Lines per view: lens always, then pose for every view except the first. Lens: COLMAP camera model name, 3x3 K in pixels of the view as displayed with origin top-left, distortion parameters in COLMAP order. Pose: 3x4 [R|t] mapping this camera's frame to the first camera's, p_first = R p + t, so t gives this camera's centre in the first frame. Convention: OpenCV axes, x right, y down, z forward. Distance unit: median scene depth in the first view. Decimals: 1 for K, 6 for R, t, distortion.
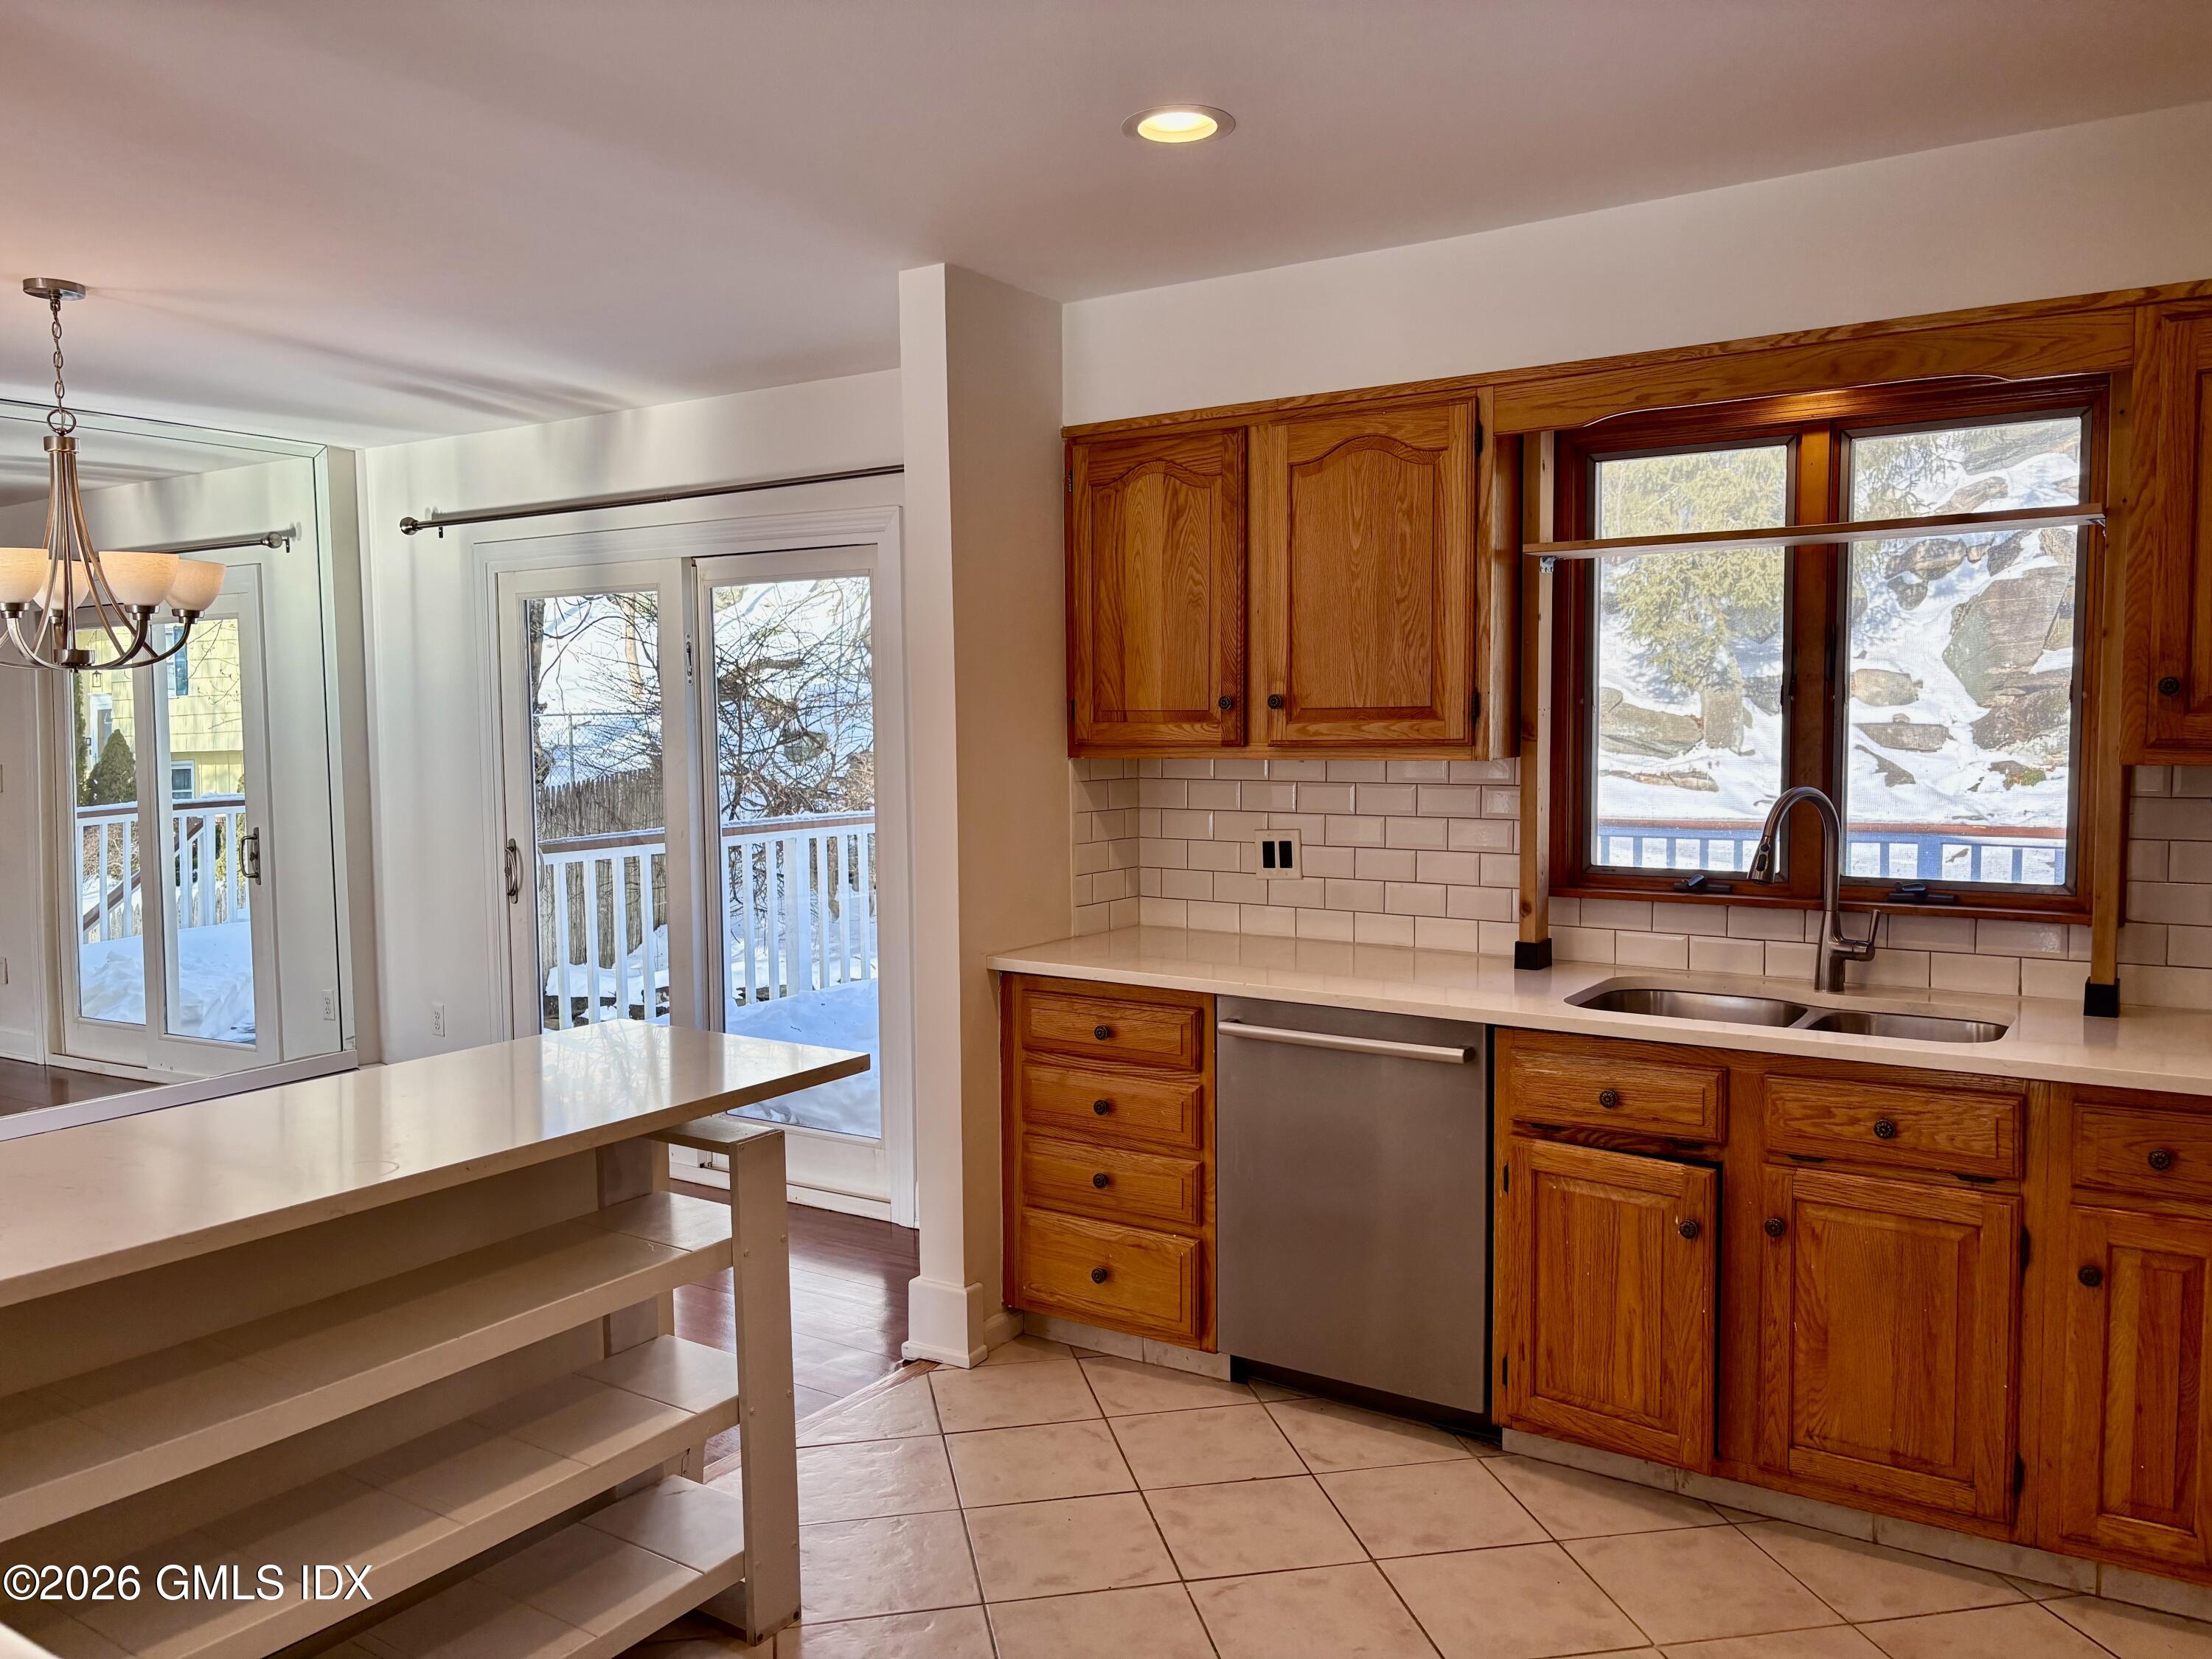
lens RADIAL K [[1664.7, 0, 1094.7], [0, 1664.7, 821.4], [0, 0, 1]] dist [0.041903, -0.049487]
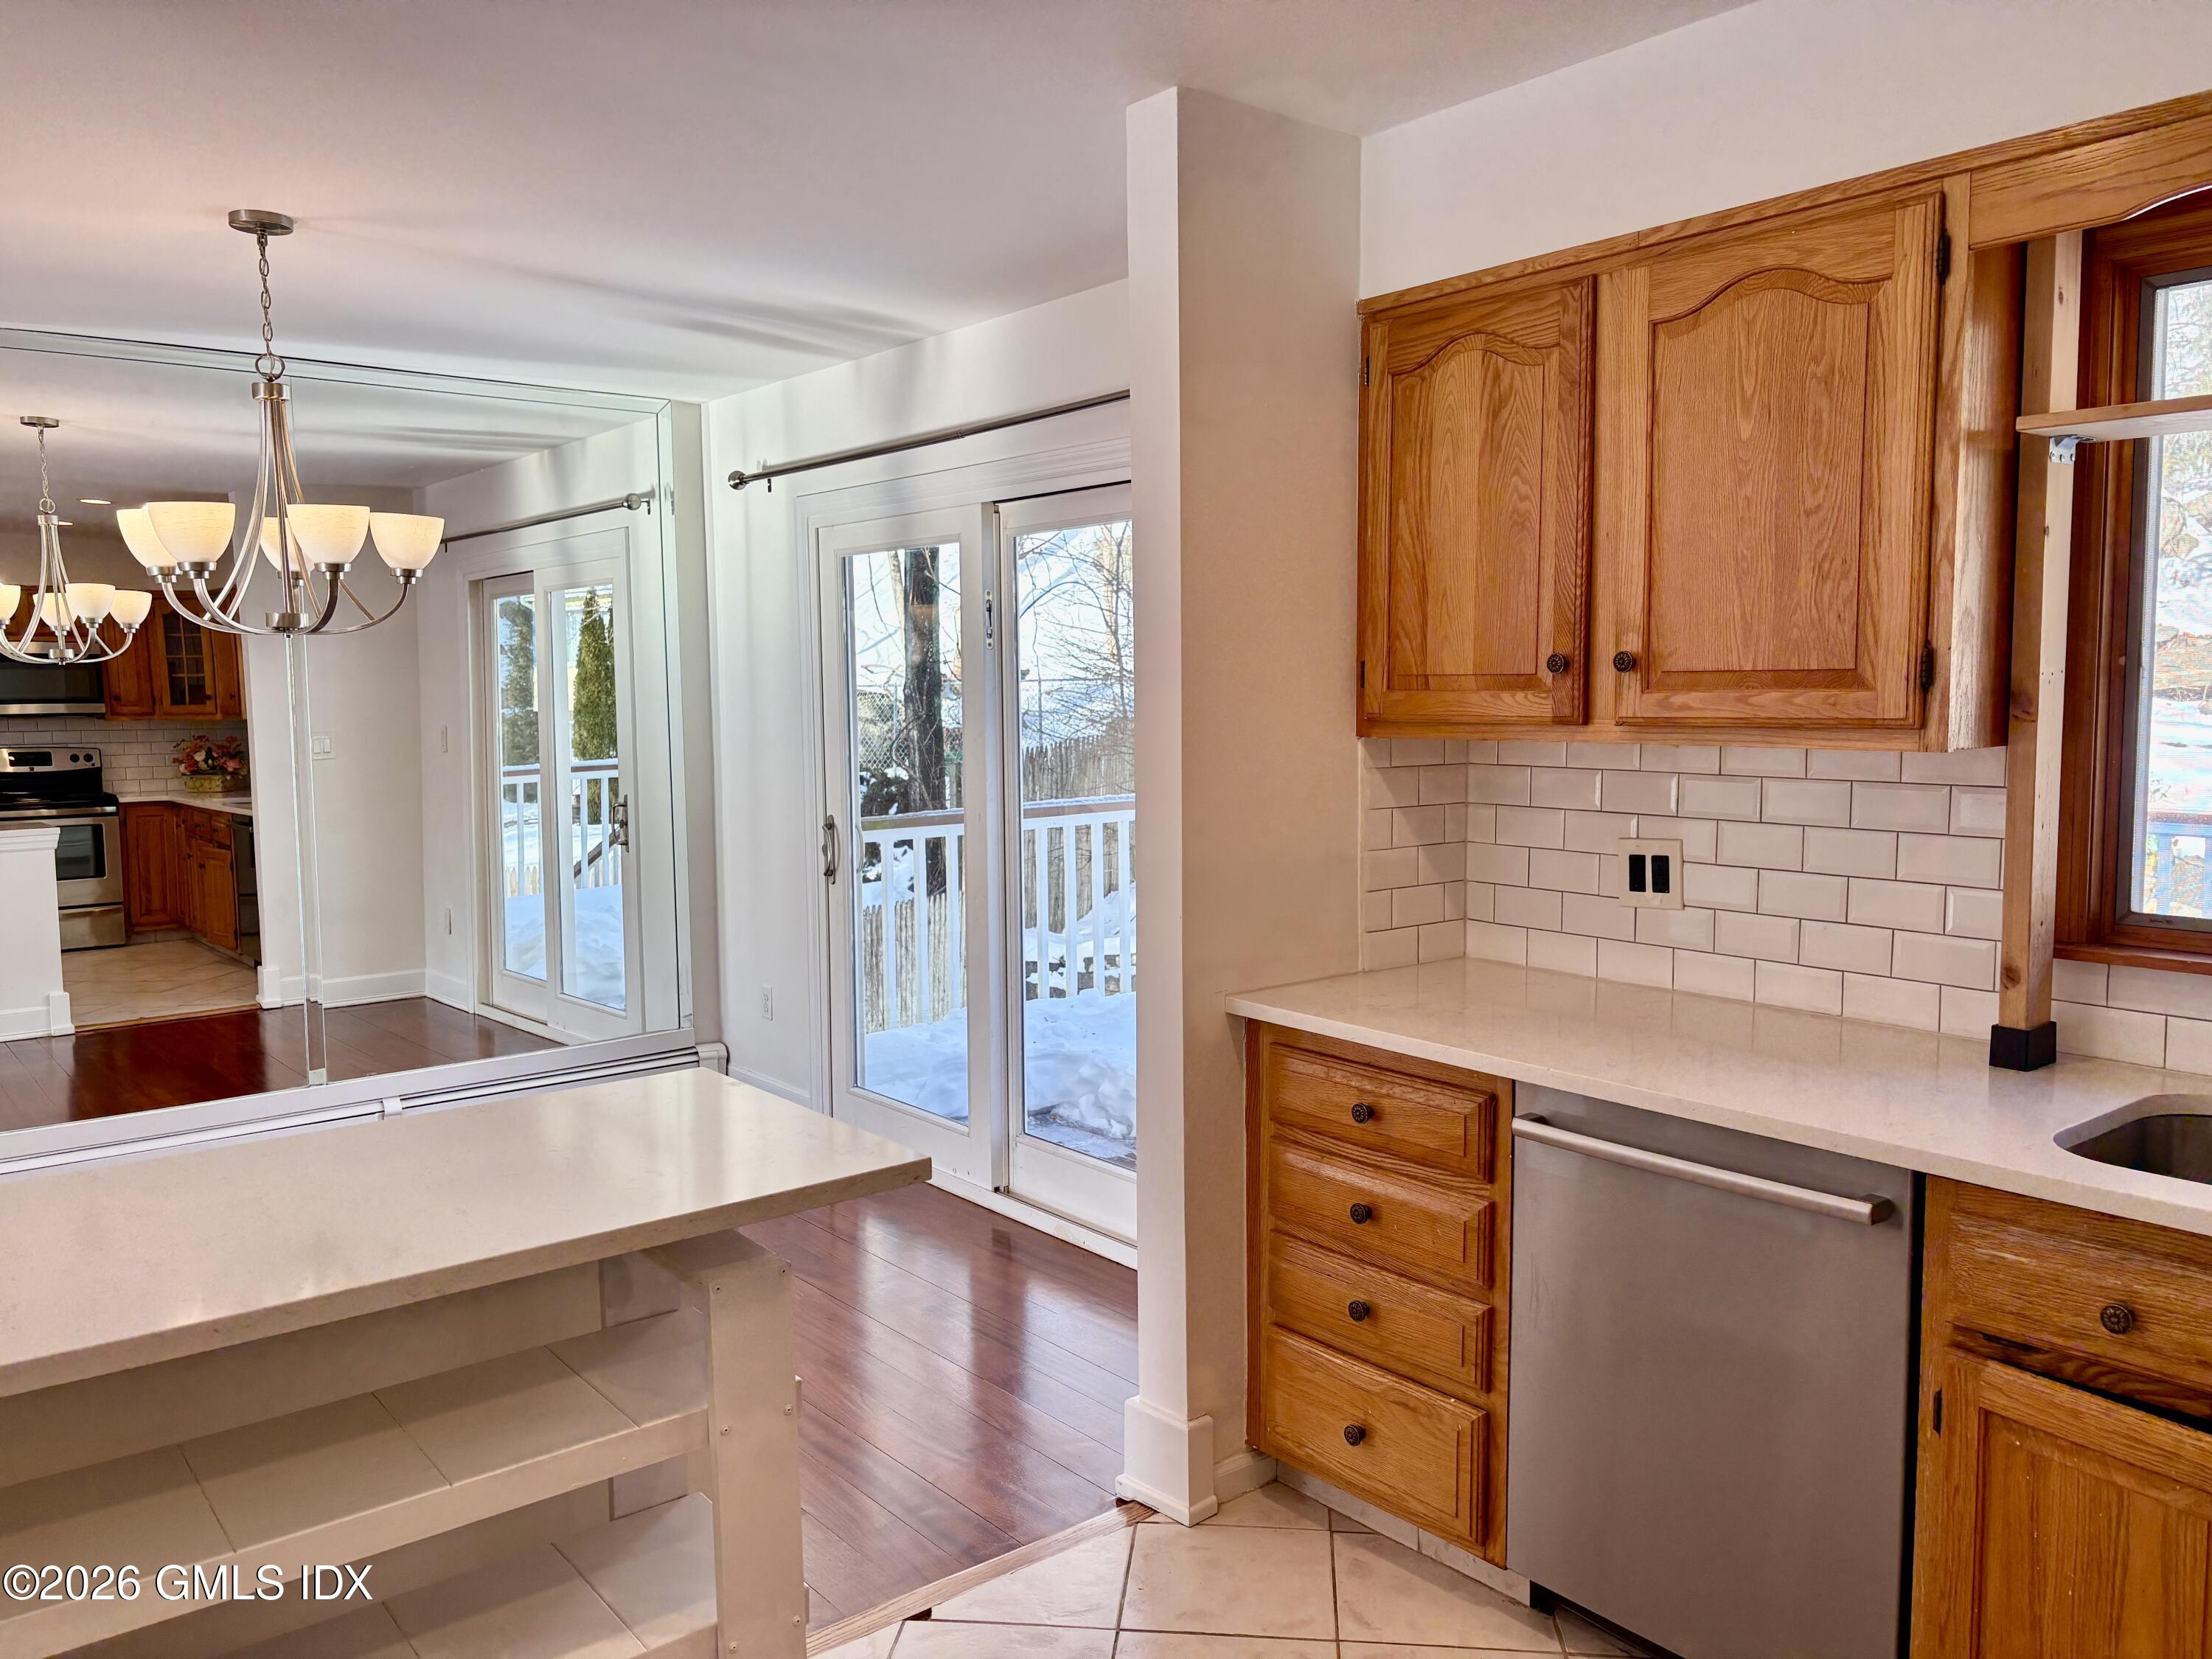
lens RADIAL K [[1664.7, 0, 1094.7], [0, 1664.7, 821.4], [0, 0, 1]] dist [0.041903, -0.049487]
pose [[0.953642, 0.024706, -0.299928, 0.107975], [-0.017948, 0.999520, 0.025268, -0.018727], [0.300408, -0.018713, 0.953627, 0.254486]]
